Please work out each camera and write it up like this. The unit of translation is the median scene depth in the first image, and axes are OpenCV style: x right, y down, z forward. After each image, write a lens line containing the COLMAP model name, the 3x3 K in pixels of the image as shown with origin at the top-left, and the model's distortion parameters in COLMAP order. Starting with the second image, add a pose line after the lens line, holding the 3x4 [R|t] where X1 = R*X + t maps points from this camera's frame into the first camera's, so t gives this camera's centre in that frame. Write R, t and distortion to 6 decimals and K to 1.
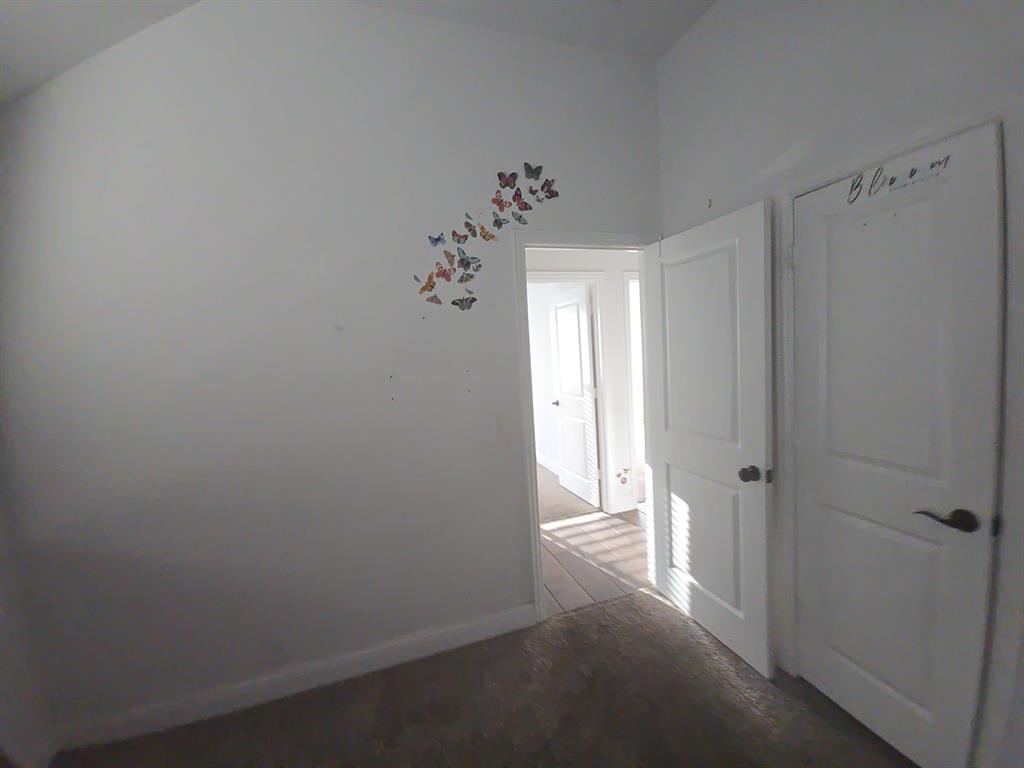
lens RADIAL K [[415.1, 0, 508.6], [0, 415.1, 383.6], [0, 0, 1]] dist [0.012285, -0.009924]
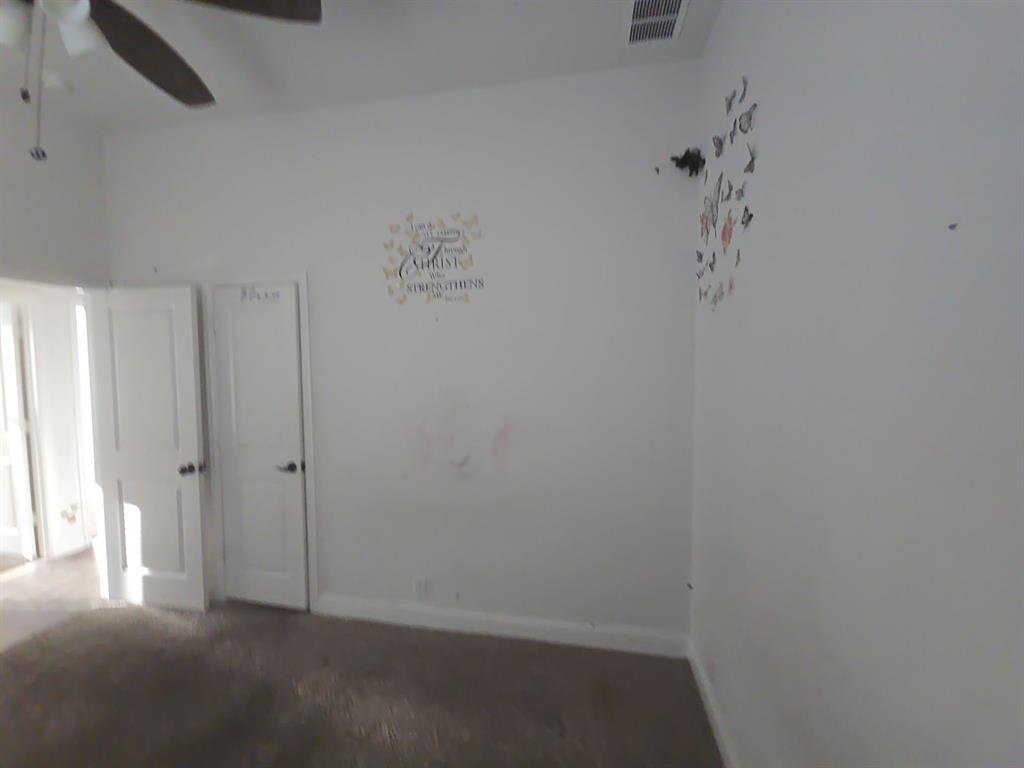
lens RADIAL K [[417.7, 0, 507.8], [0, 417.7, 385.9], [0, 0, 1]] dist [0.013884, -0.011437]
pose [[0.485055, 0.011004, 0.874414, -0.118467], [0.046132, 0.998207, -0.038152, 0.028698], [-0.873266, 0.058844, 0.483678, -0.539653]]
